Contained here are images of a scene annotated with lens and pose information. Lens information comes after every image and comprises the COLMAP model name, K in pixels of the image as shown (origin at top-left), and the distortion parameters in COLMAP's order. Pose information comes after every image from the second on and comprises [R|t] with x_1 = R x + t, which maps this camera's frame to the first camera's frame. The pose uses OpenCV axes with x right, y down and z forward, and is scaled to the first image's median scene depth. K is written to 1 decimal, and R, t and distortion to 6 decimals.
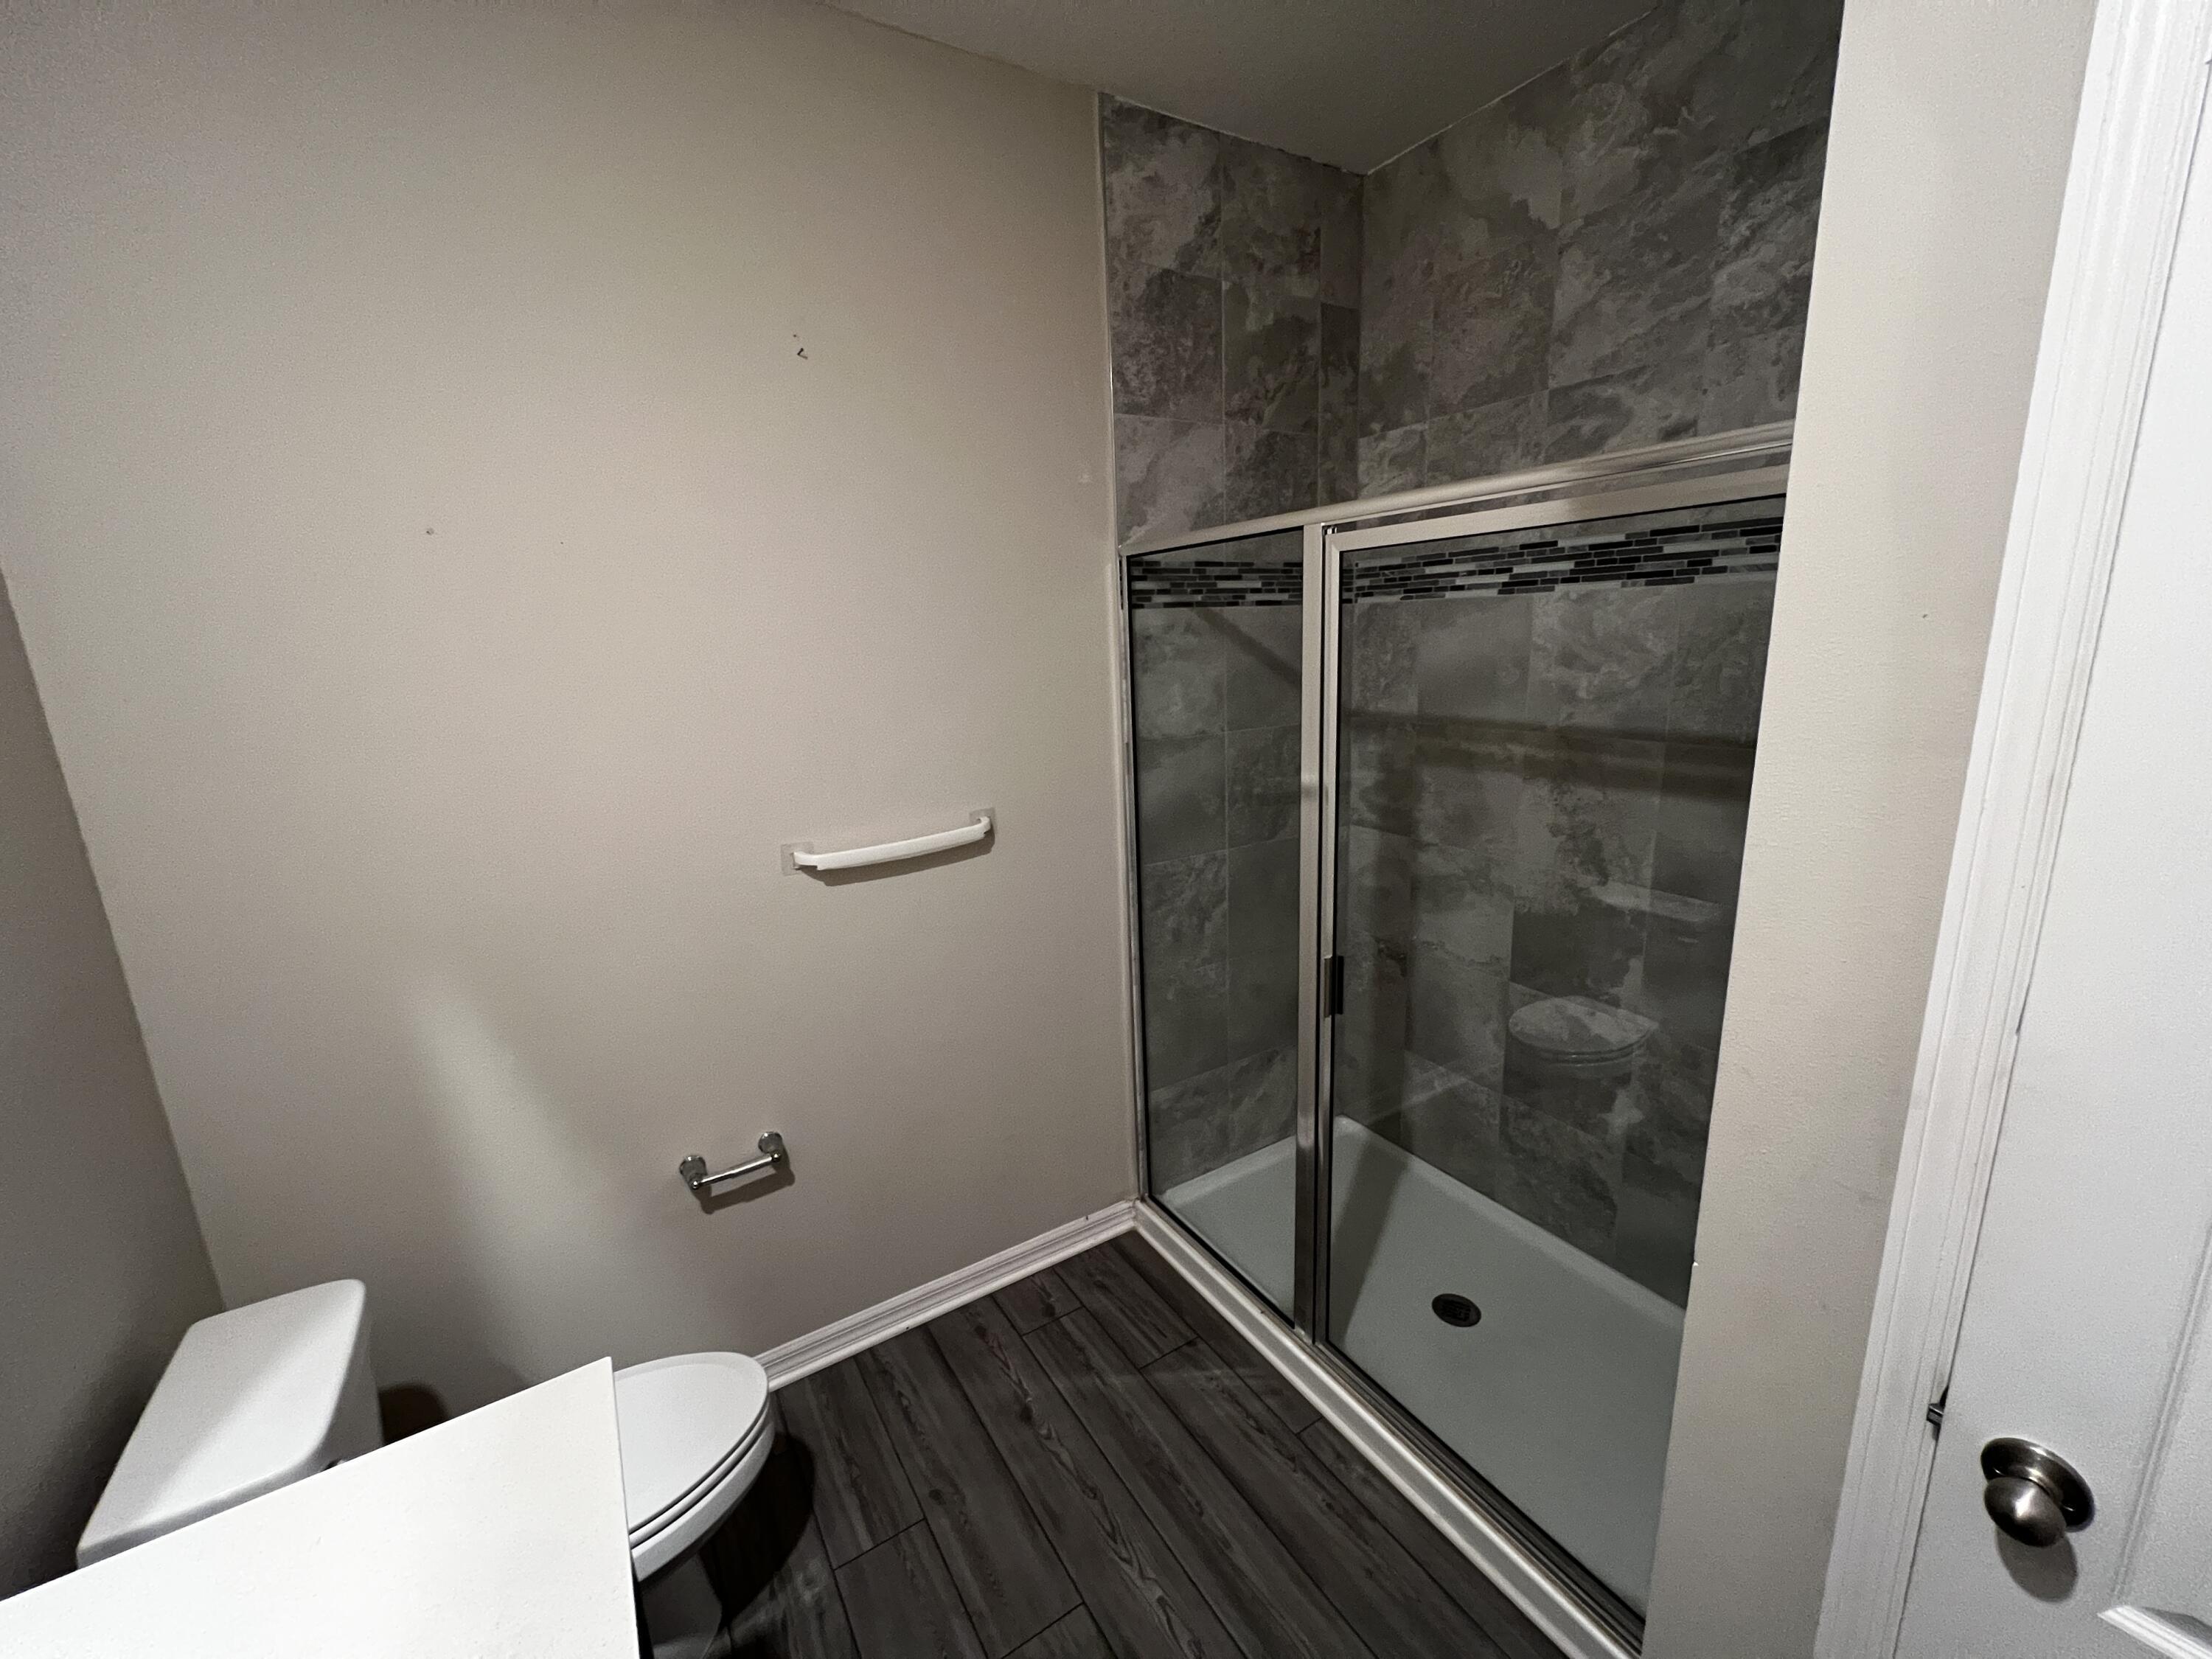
lens RADIAL K [[878.9, 0, 1109.2], [0, 878.9, 829.9], [0, 0, 1]] dist [-0.007670, 0.000654]
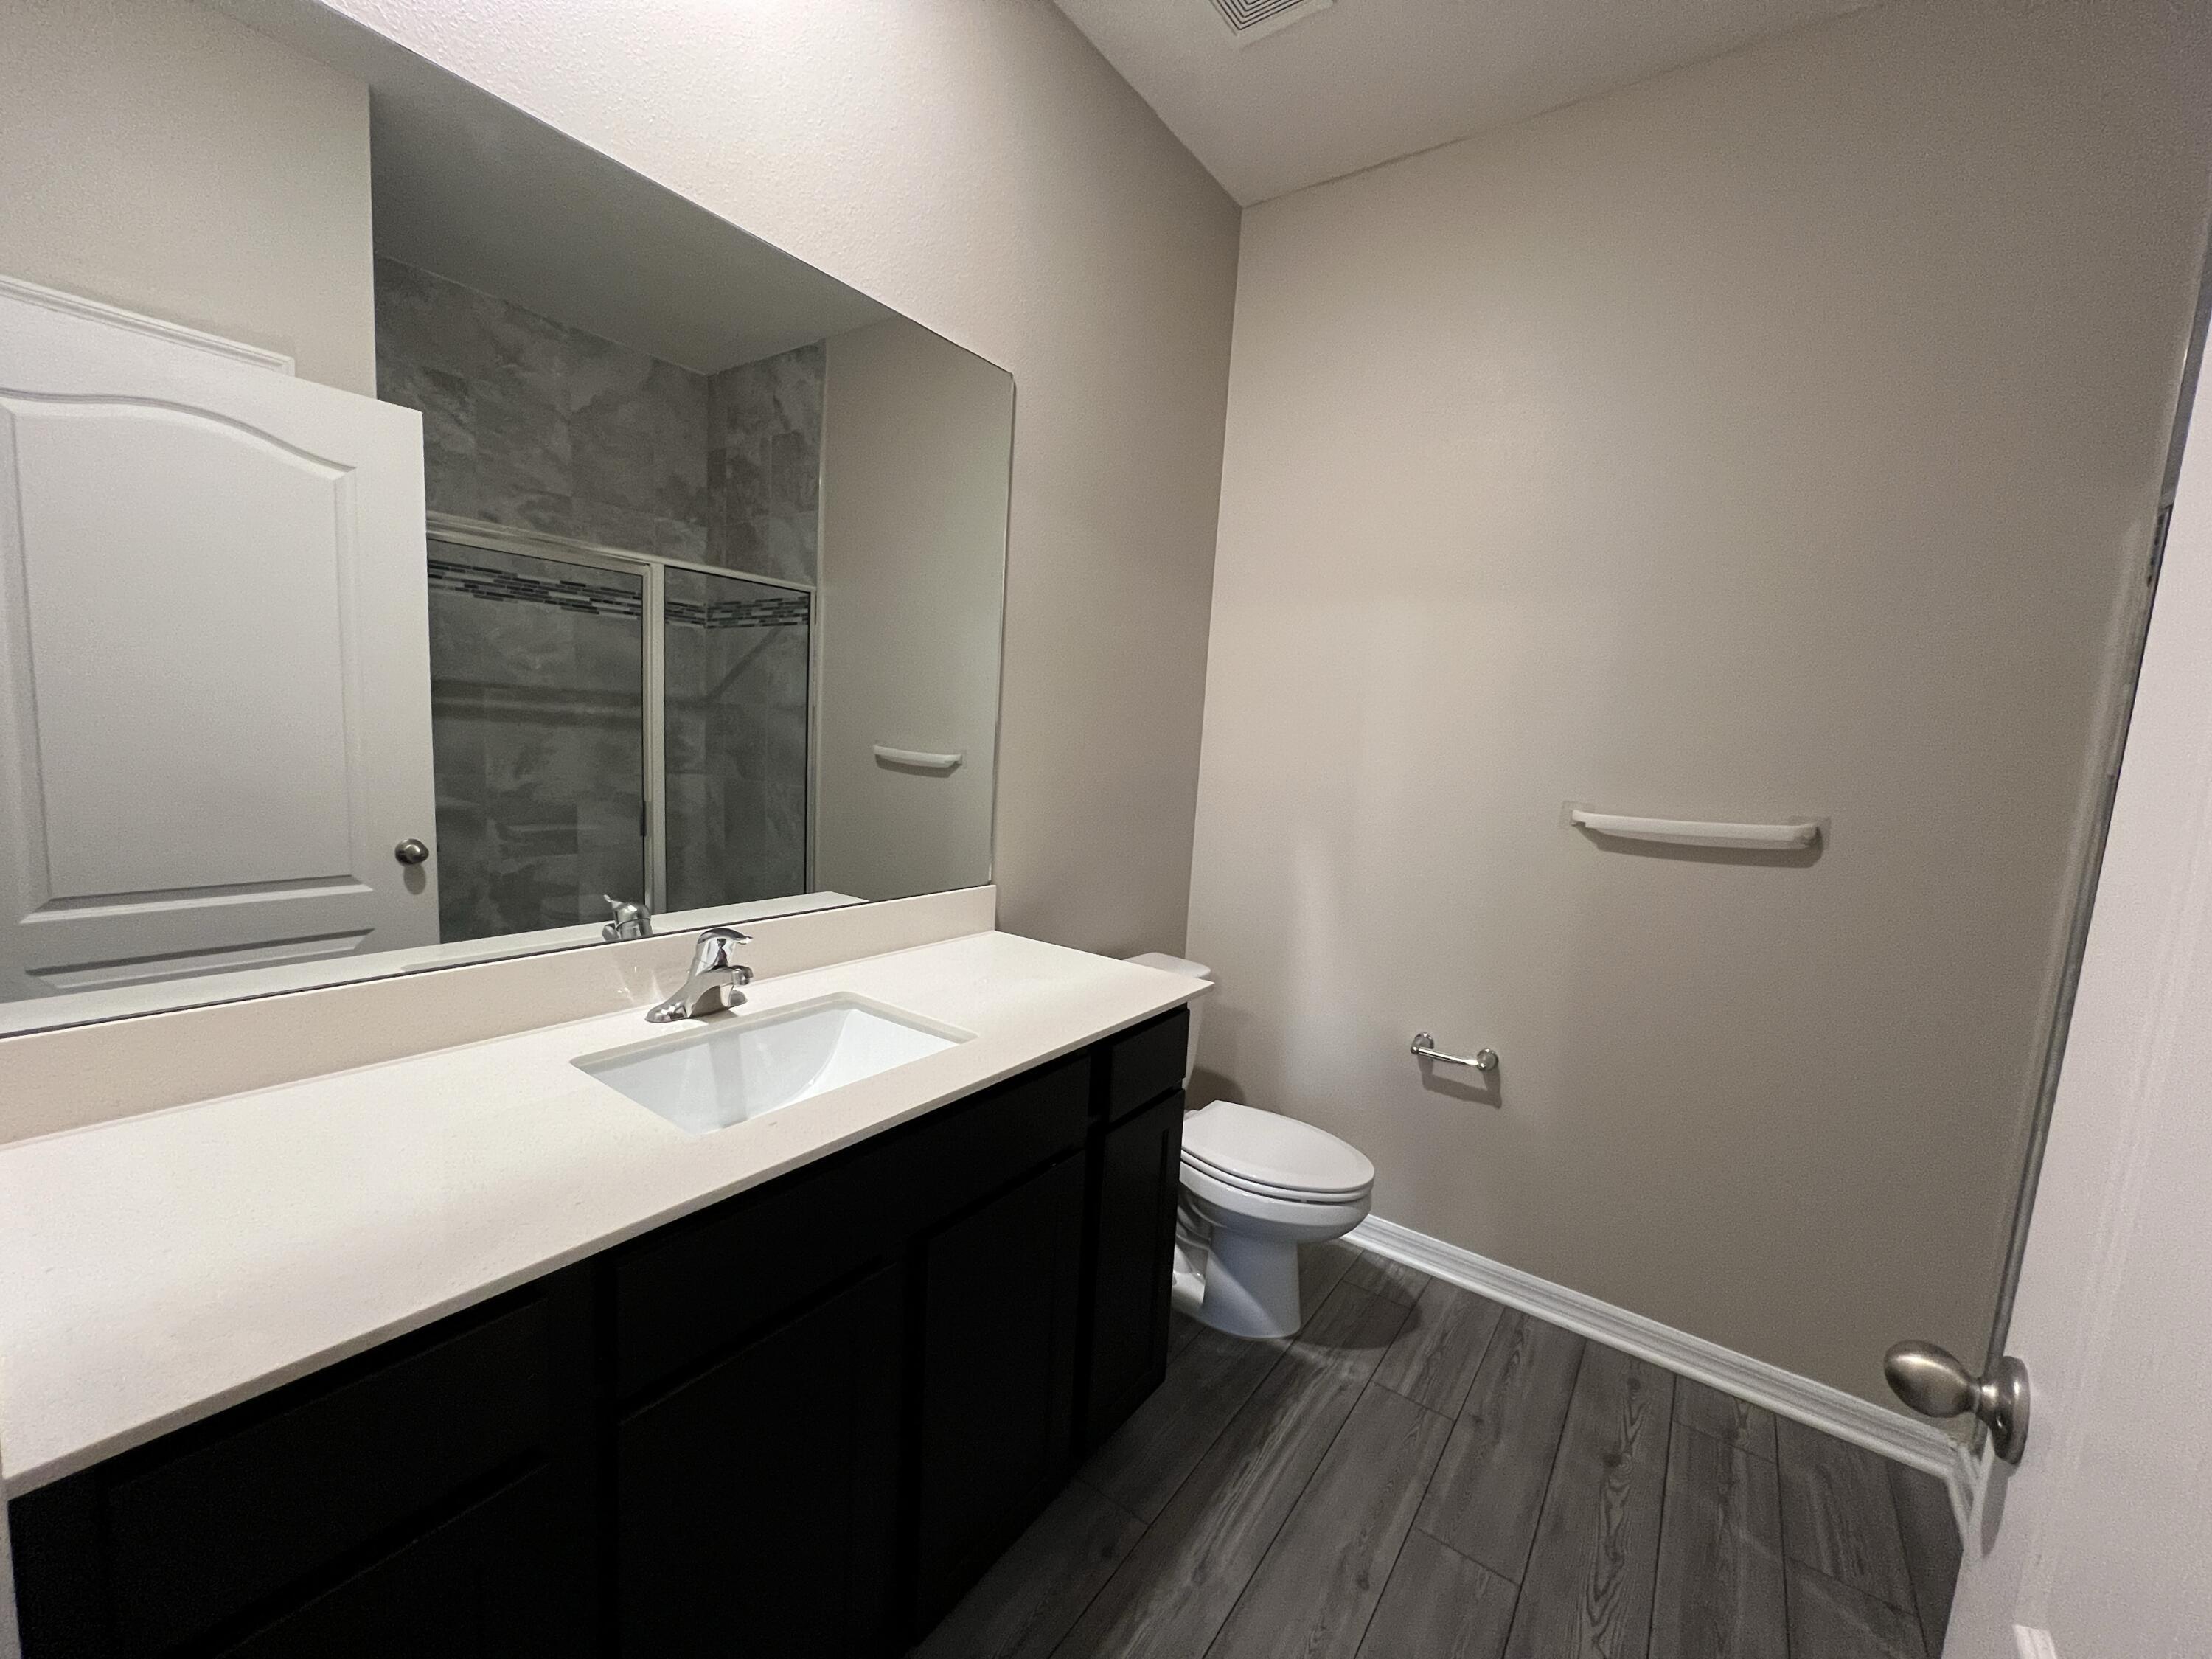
lens RADIAL K [[878.9, 0, 1107.0], [0, 878.9, 822.3], [0, 0, 1]] dist [-0.007670, 0.000654]
pose [[0.376155, 0.165870, -0.911589, 0.379842], [-0.278263, 0.958653, 0.059612, 0.123608], [0.883786, 0.231238, 0.406758, 0.030870]]
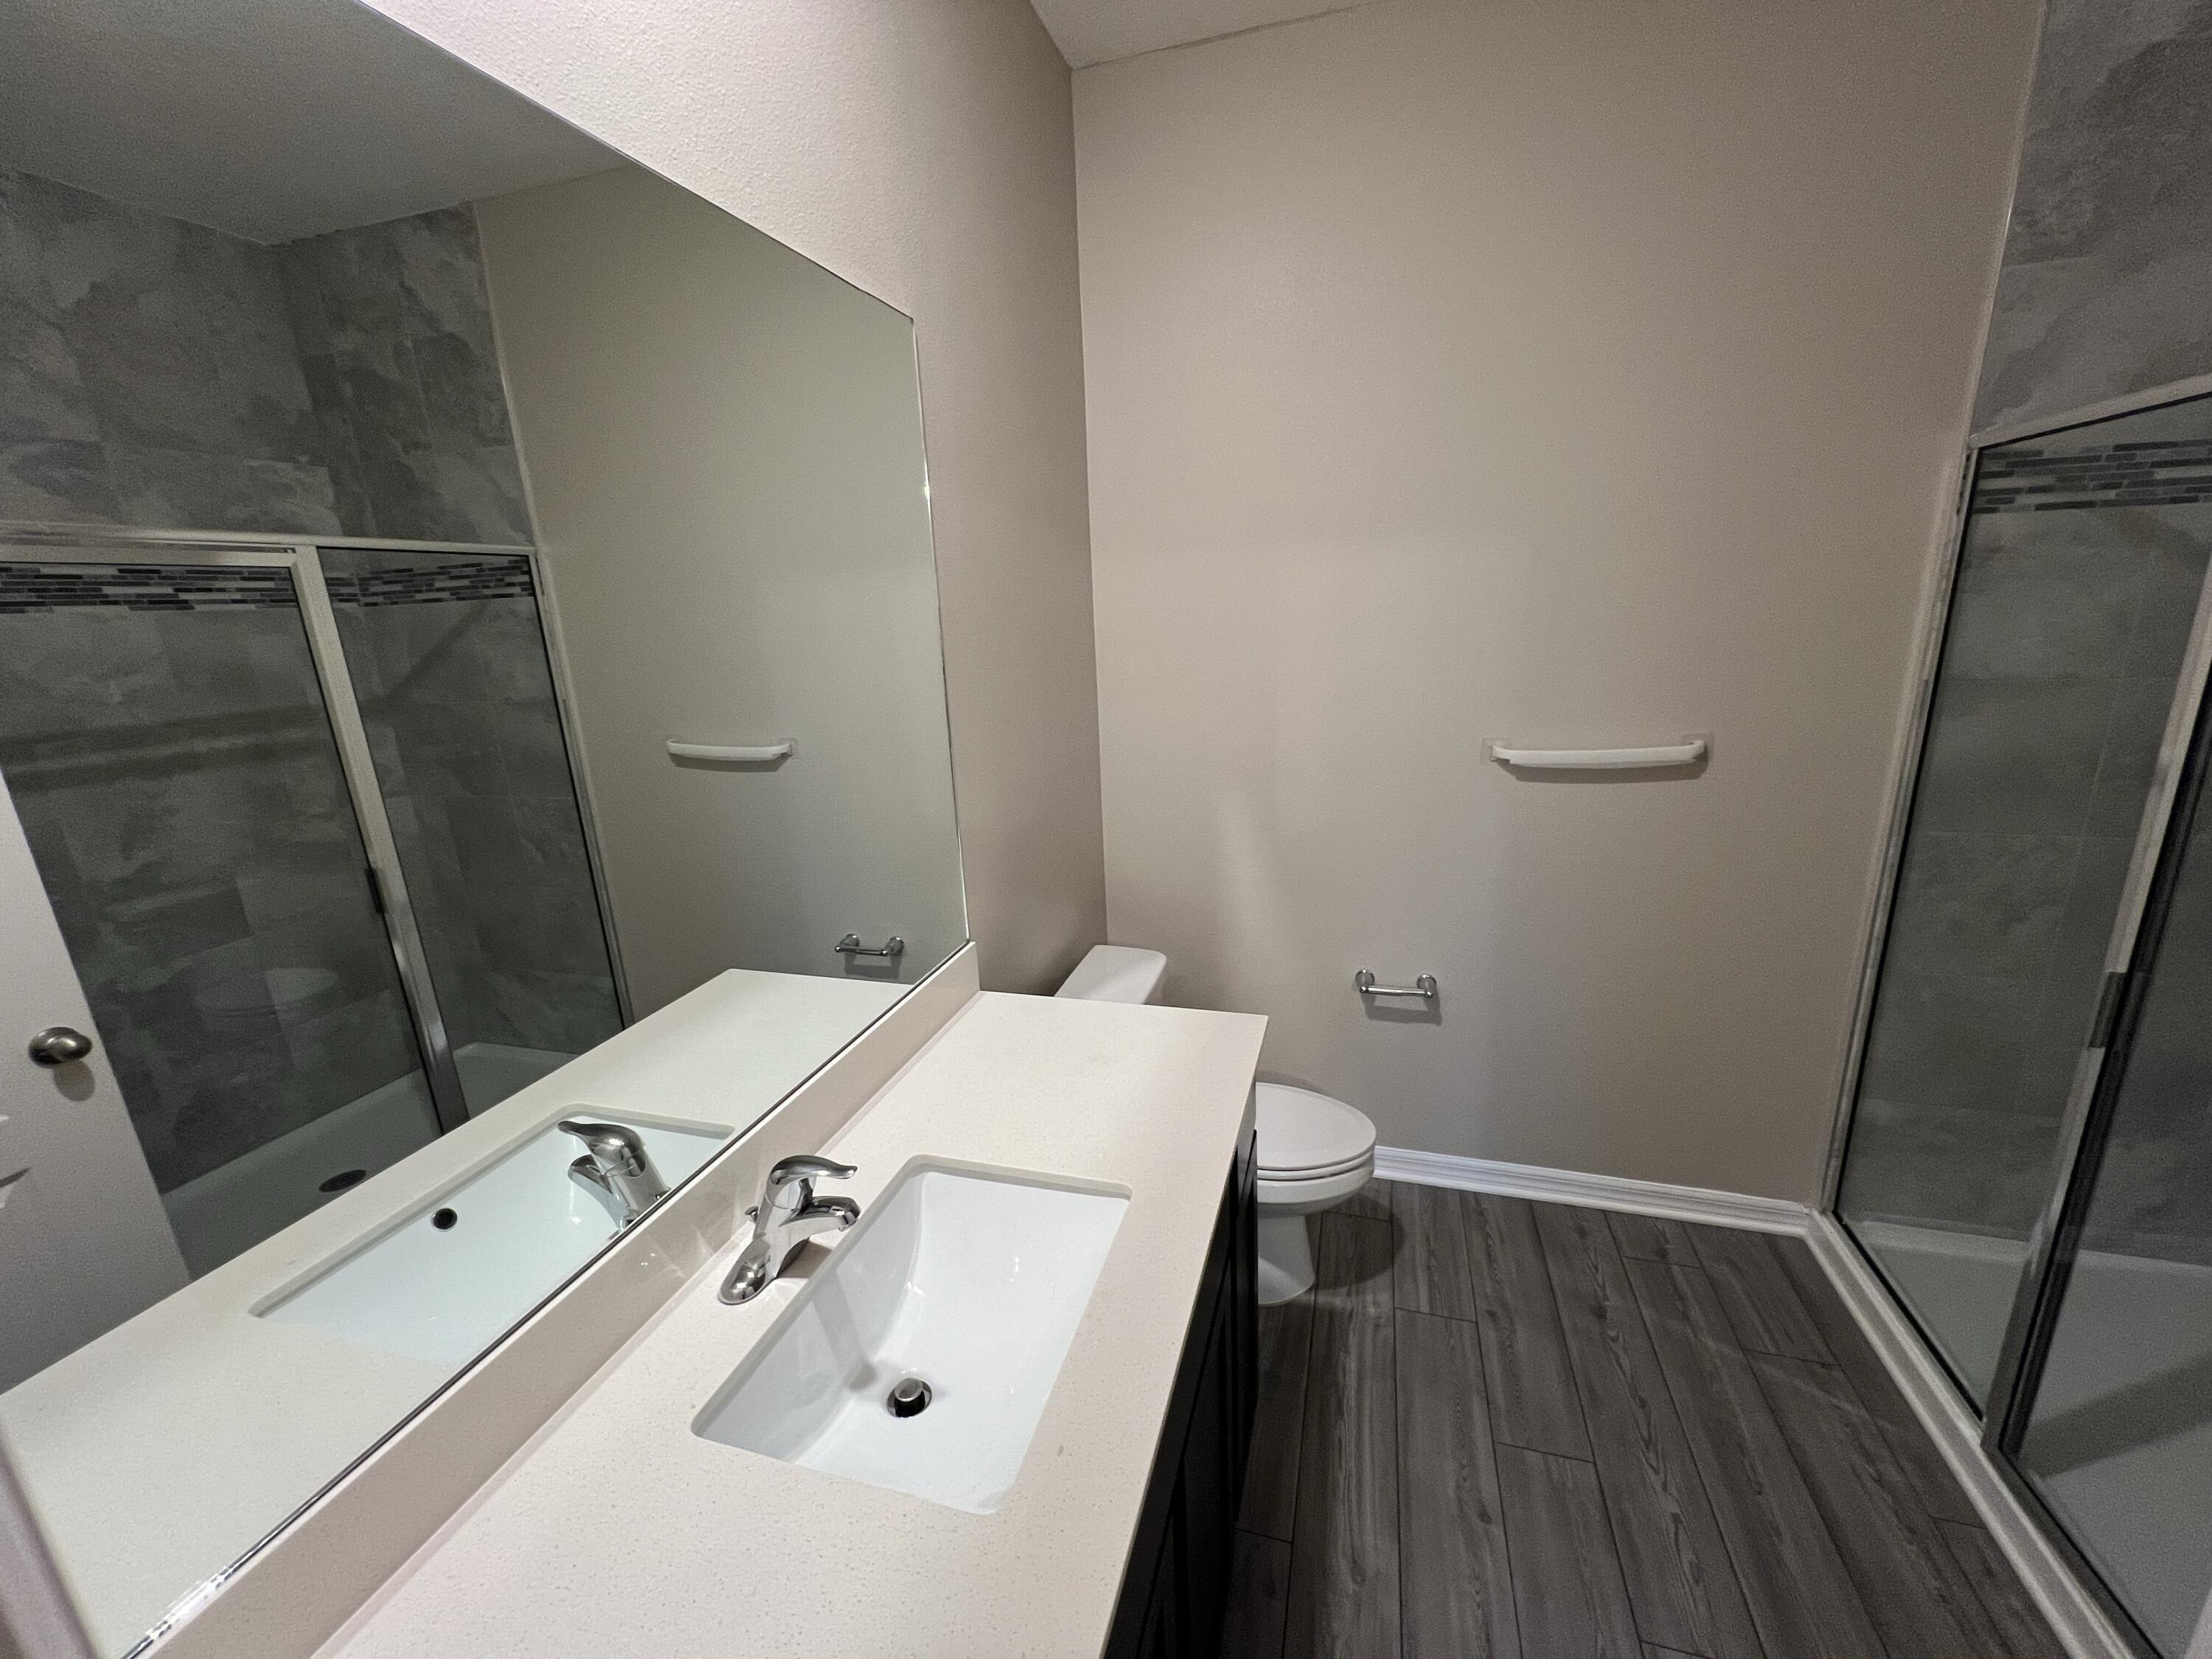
lens RADIAL K [[878.9, 0, 1109.5], [0, 878.9, 825.8], [0, 0, 1]] dist [-0.007670, 0.000654]
pose [[0.660205, 0.198179, -0.724469, 0.146014], [-0.151572, 0.979871, 0.129917, 0.049559], [0.735633, 0.024037, 0.676954, -0.134344]]
